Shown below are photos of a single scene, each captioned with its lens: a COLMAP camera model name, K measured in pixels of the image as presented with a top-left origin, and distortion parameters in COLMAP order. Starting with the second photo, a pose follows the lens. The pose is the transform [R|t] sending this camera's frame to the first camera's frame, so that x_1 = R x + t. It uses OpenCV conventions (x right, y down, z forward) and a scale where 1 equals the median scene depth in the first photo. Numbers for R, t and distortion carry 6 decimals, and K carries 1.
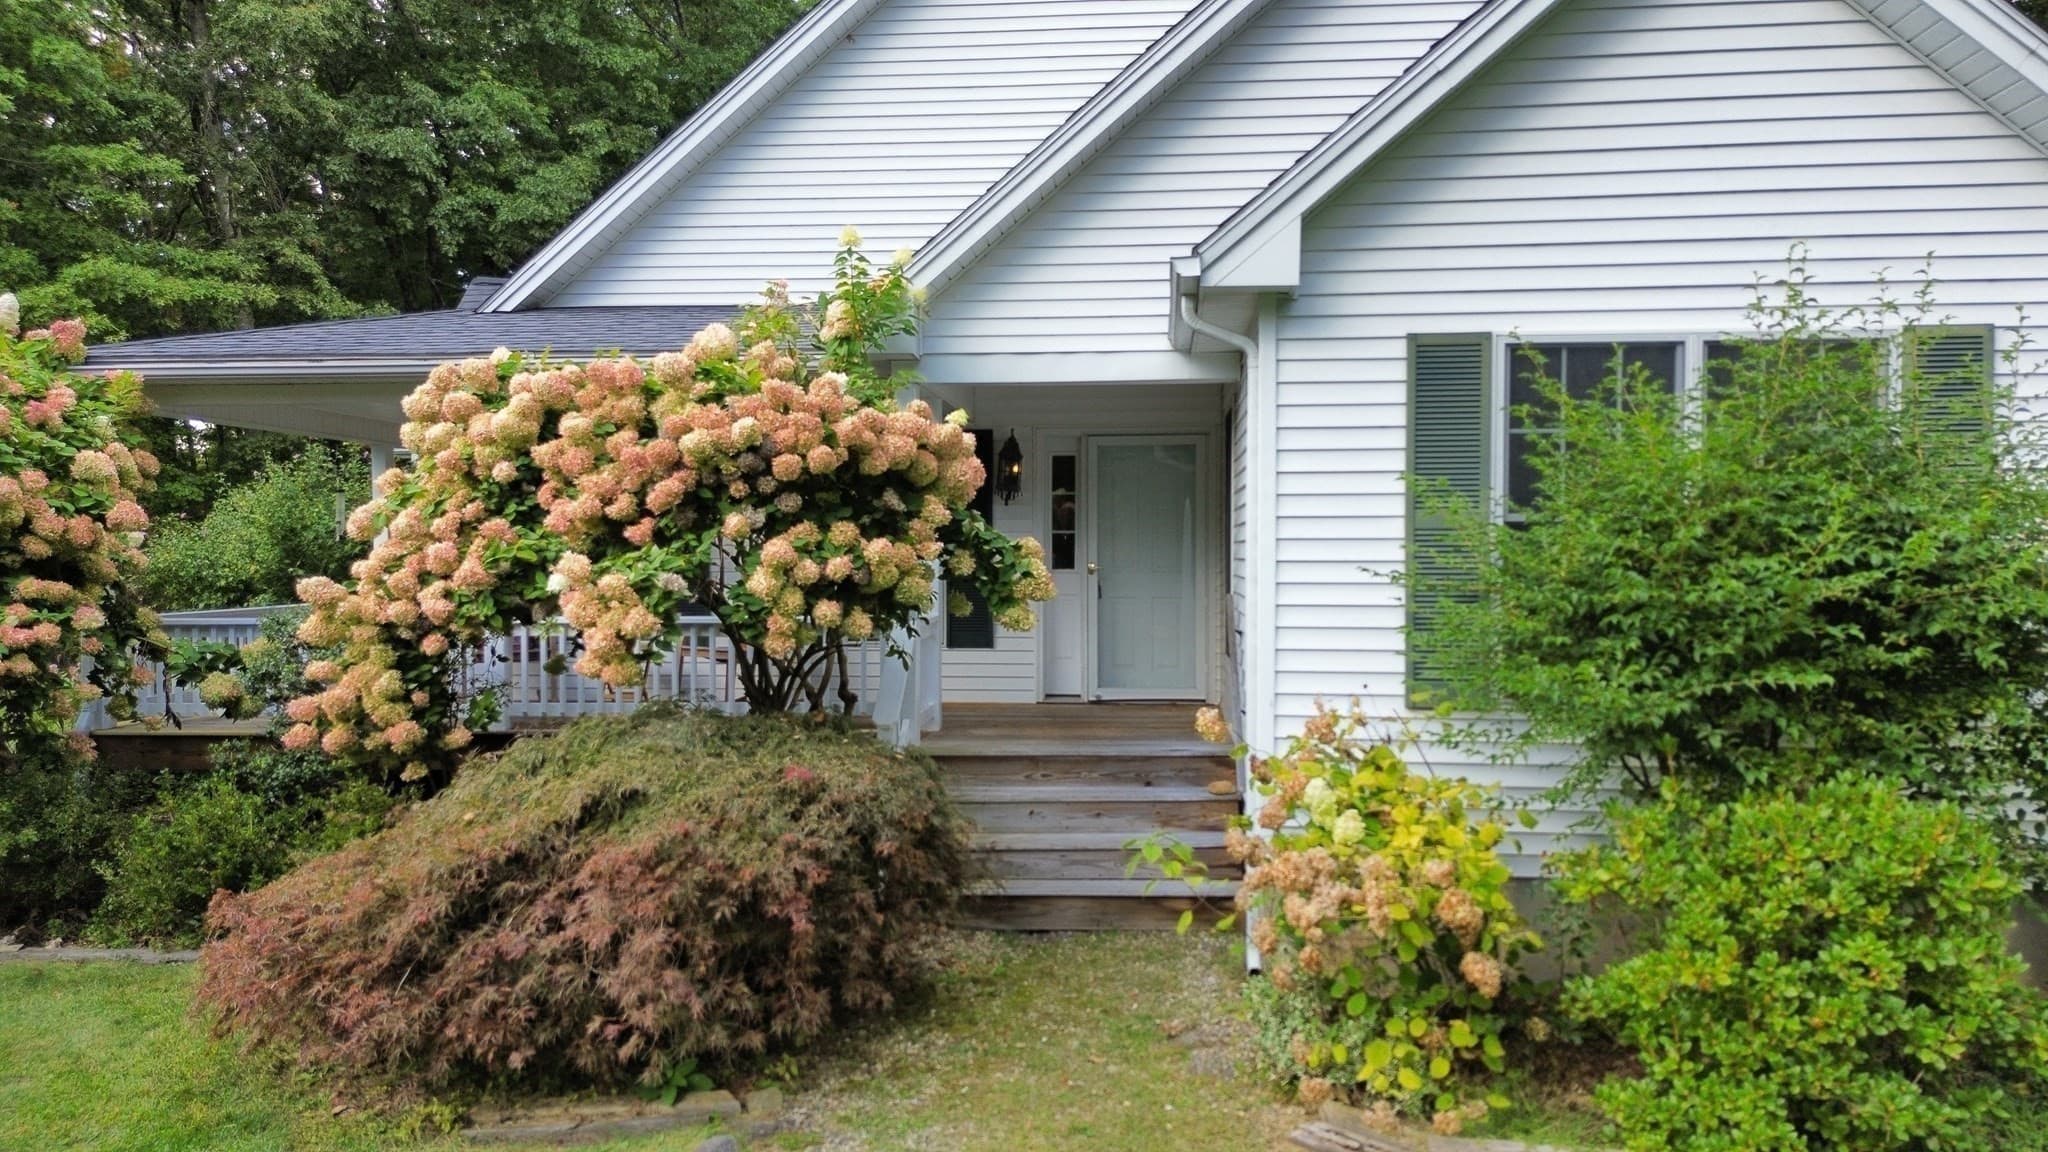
lens RADIAL K [[1452.4, 0, 1024.0], [0, 1452.4, 576.0], [0, 0, 1]] dist [0.084006, -0.070663]
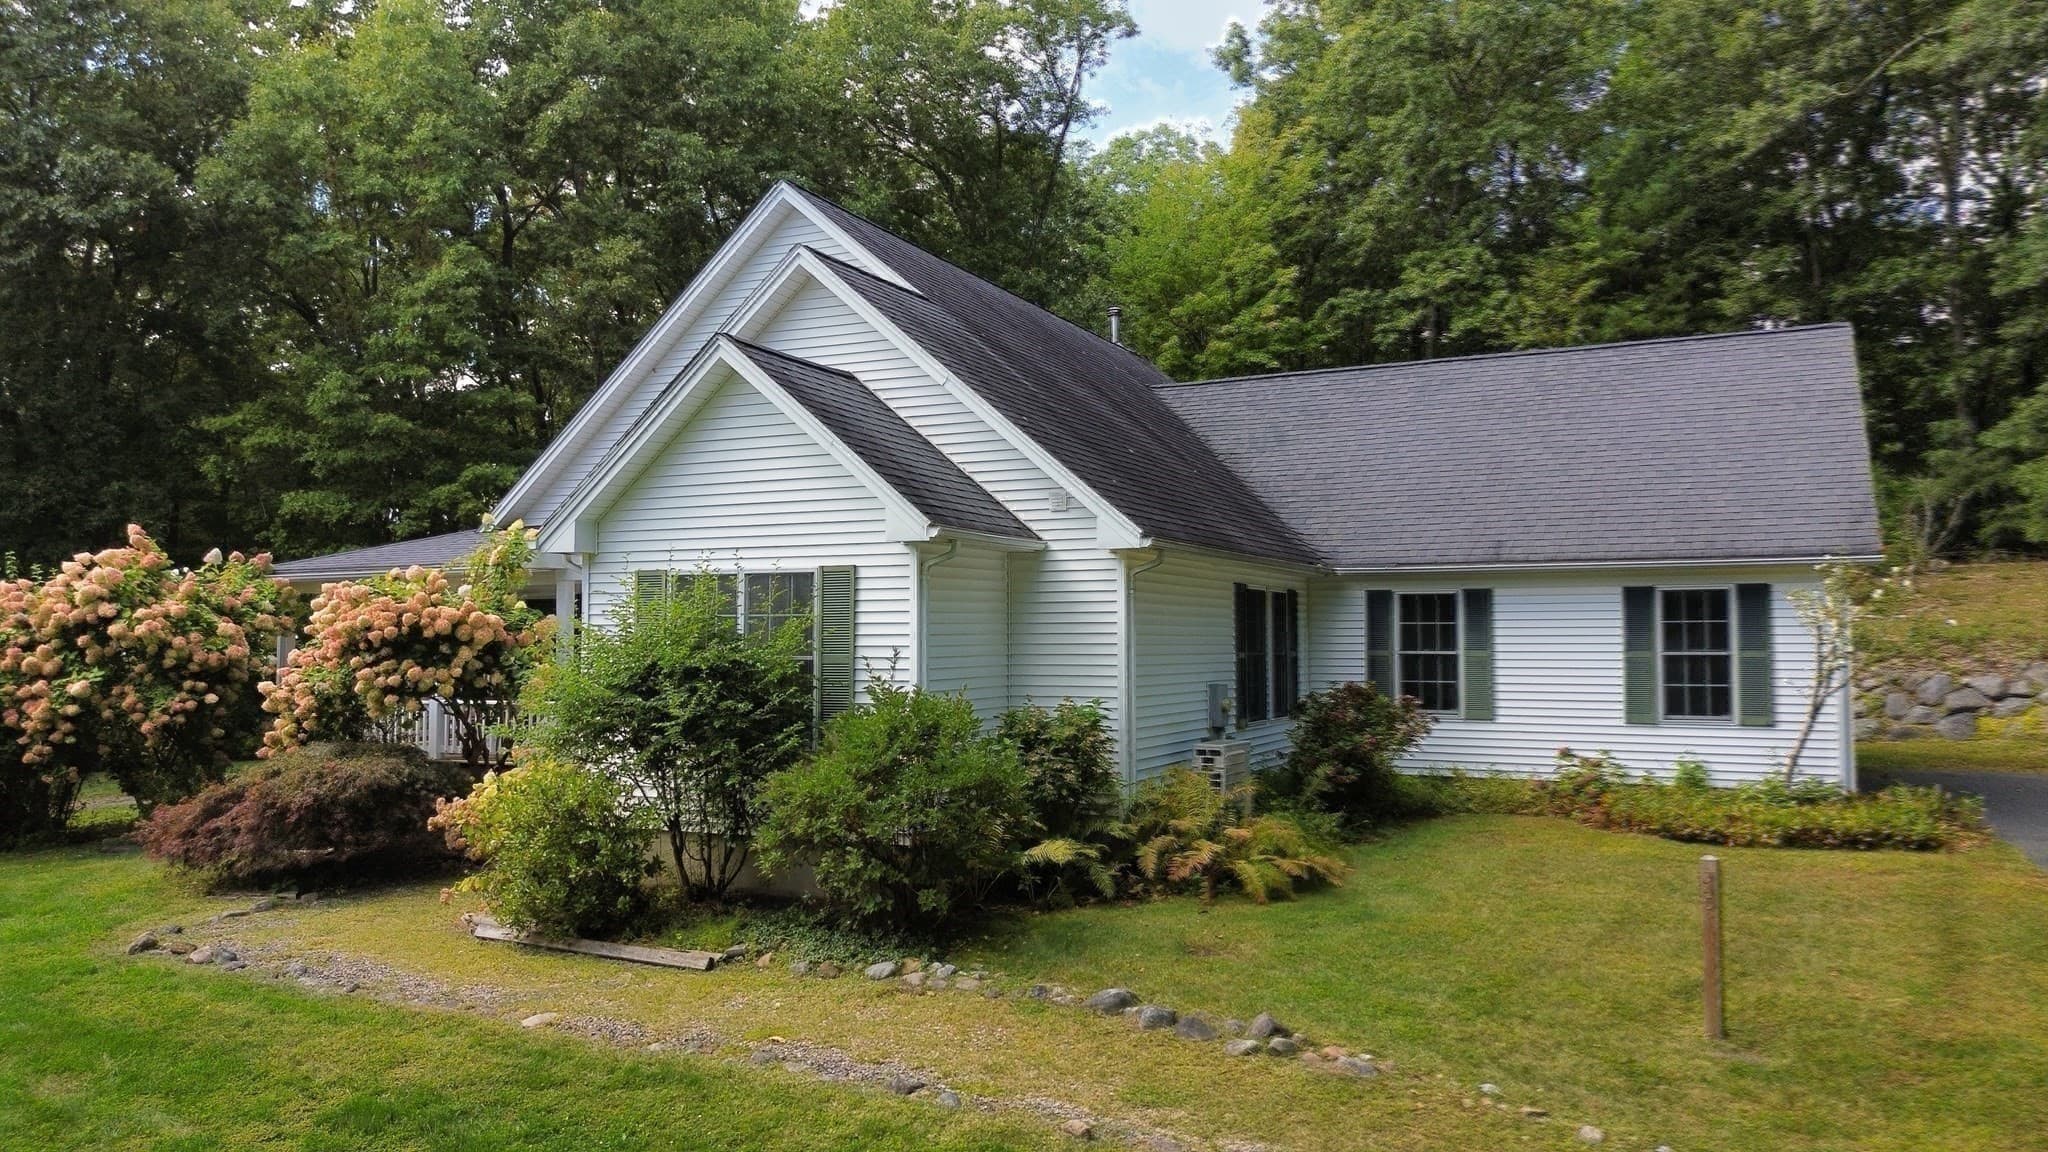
lens RADIAL K [[1452.4, 0, 1024.0], [0, 1452.4, 576.0], [0, 0, 1]] dist [0.084006, -0.070663]
pose [[0.936362, -0.017449, -0.350602, 1.565045], [-0.003341, 0.998276, -0.058606, -0.035627], [0.351020, 0.056048, 0.934689, -0.805556]]
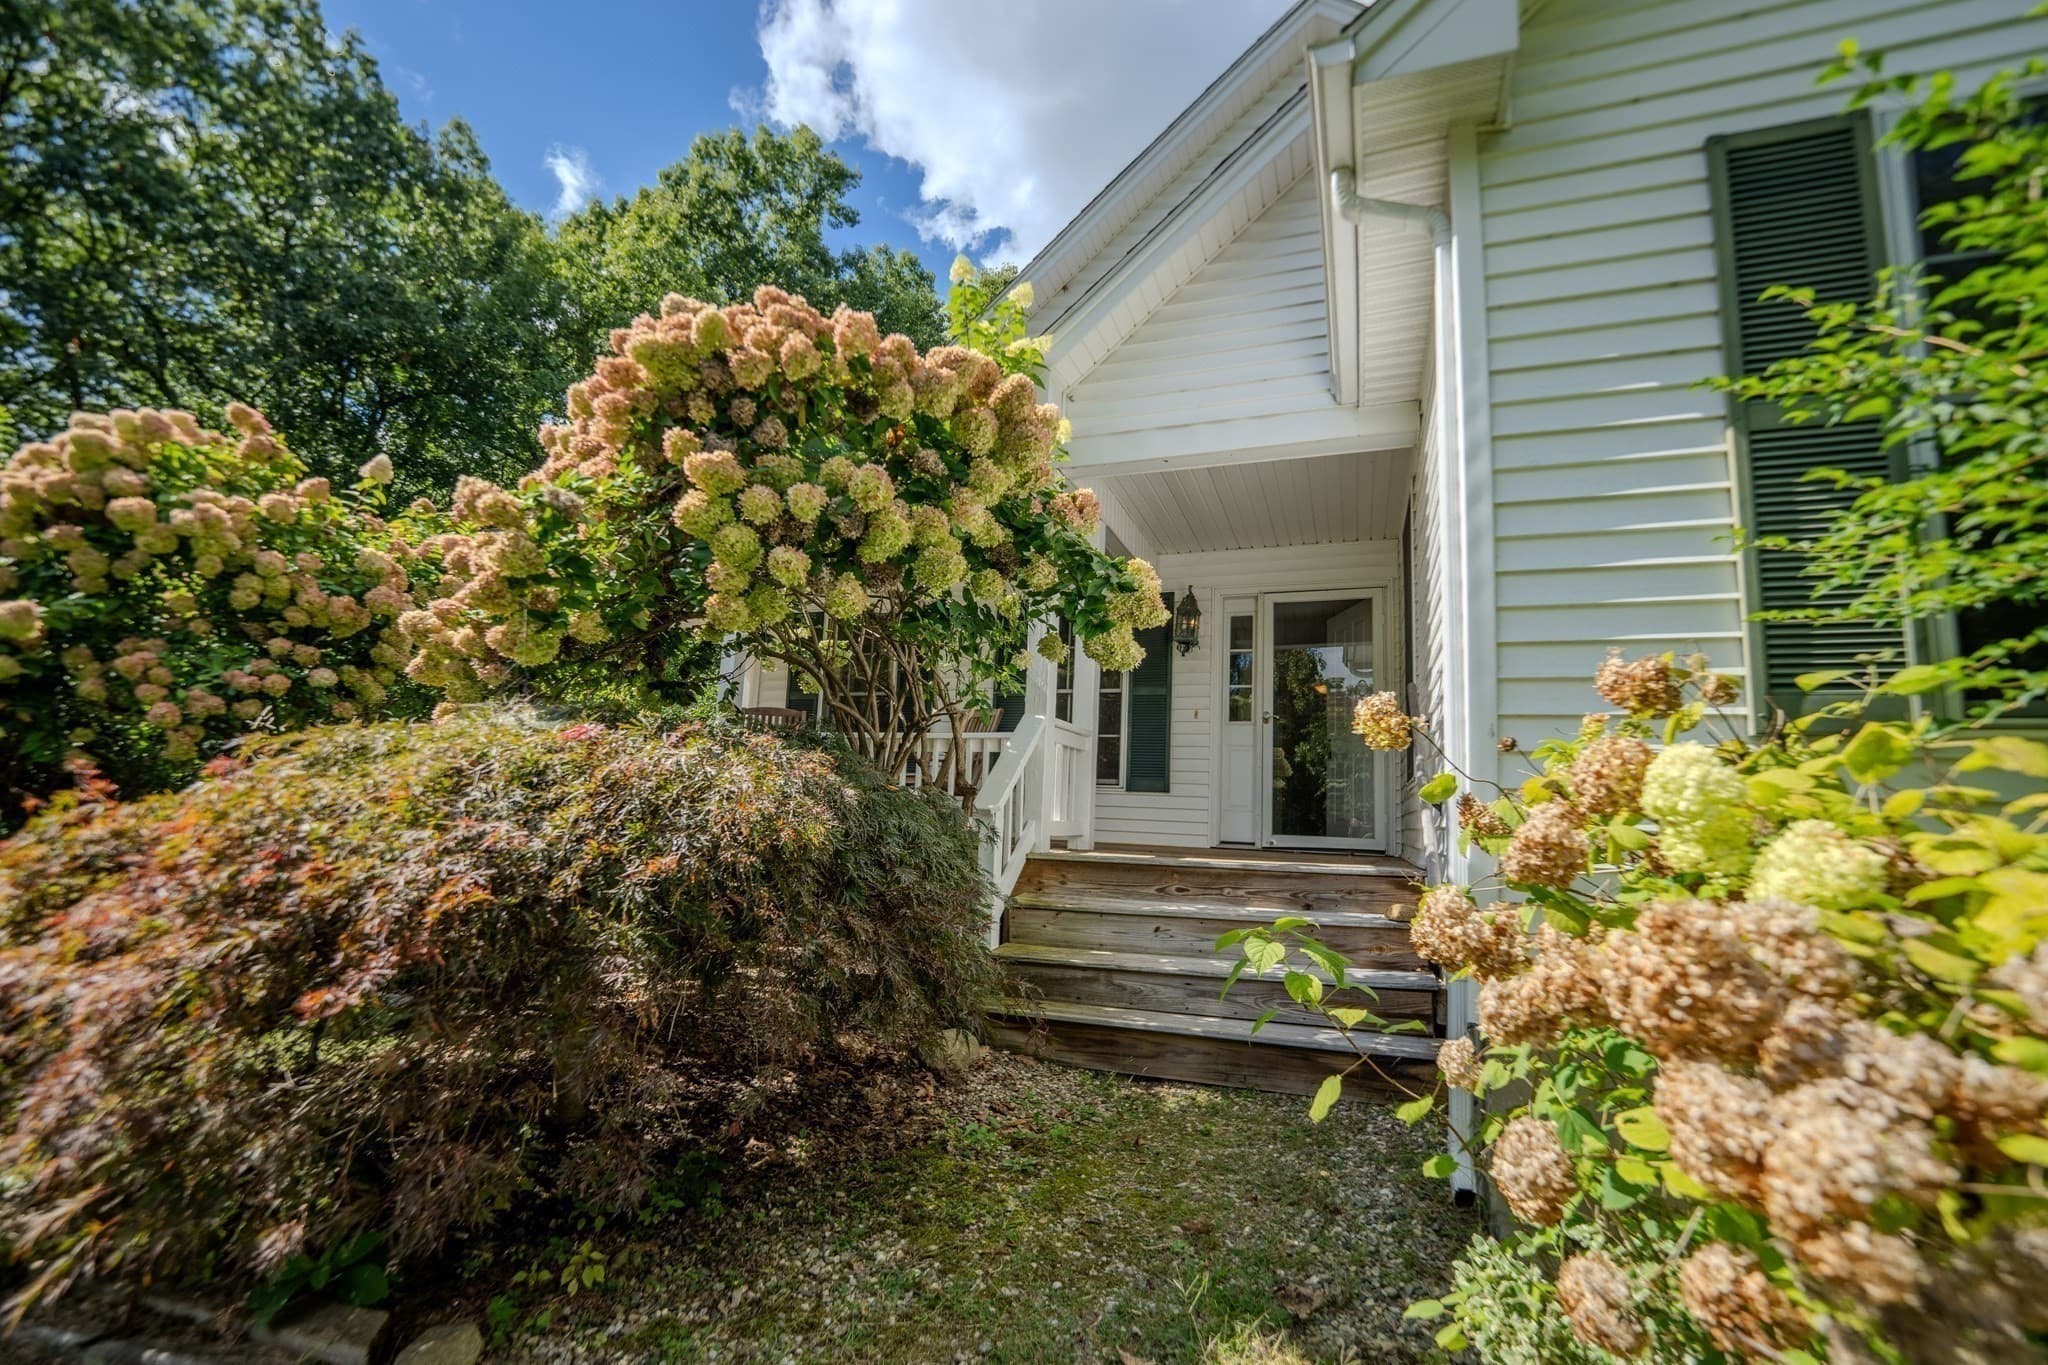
lens RADIAL K [[859.9, 0, 1032.9], [0, 859.9, 712.8], [0, 0, 1]] dist [-0.024830, -0.000072]
pose [[0.963254, 0.008905, -0.268445, 0.084259], [-0.048132, 0.988995, -0.139902, 0.142000], [0.264245, 0.147682, 0.953082, 0.629148]]
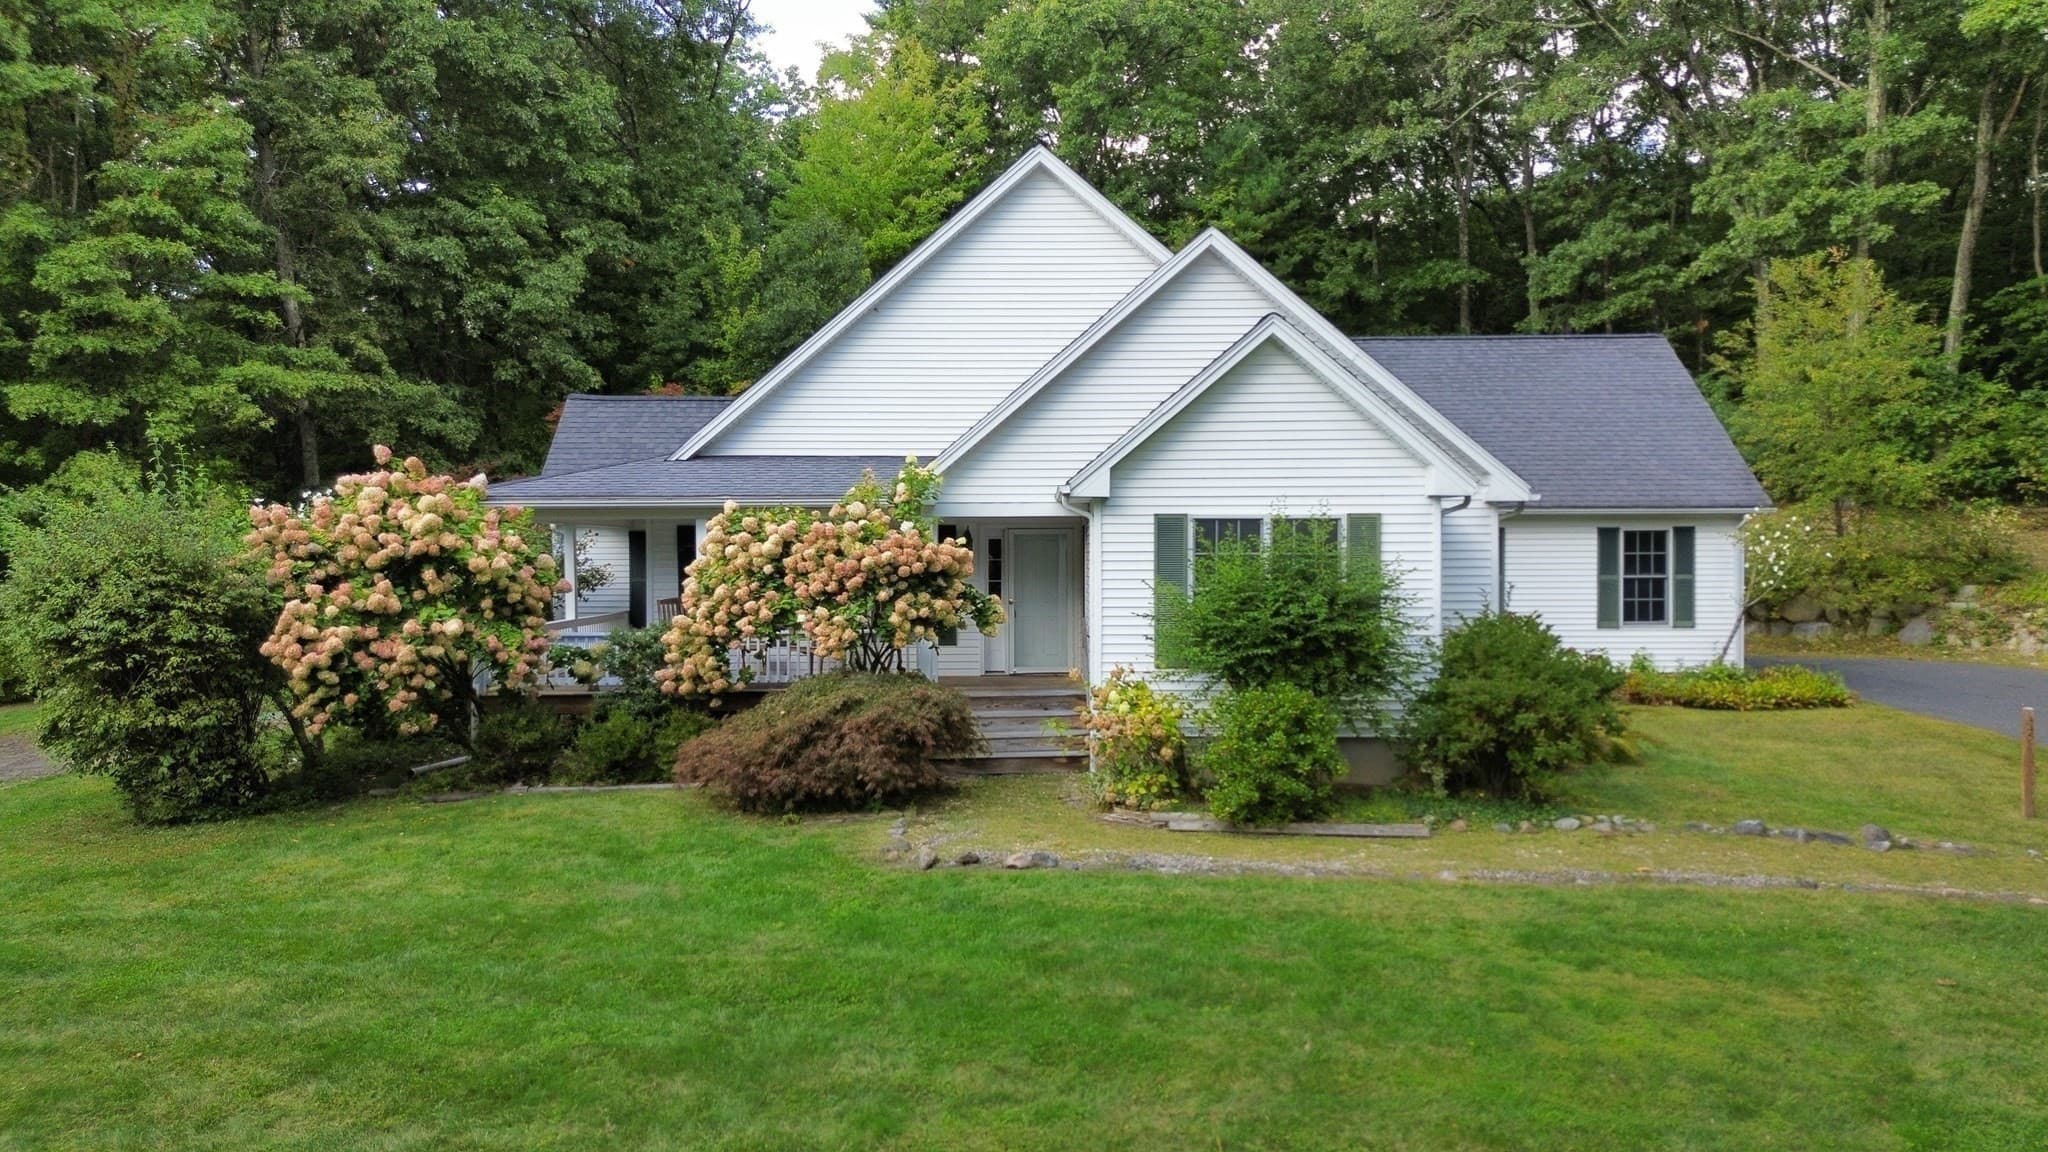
lens RADIAL K [[1452.4, 0, 1024.0], [0, 1452.4, 576.0], [0, 0, 1]] dist [0.084006, -0.070663]
pose [[0.995834, -0.003935, 0.091105, -0.176276], [0.003967, 0.999992, -0.000172, -0.063120], [-0.091103, 0.000533, 0.995841, -1.403381]]
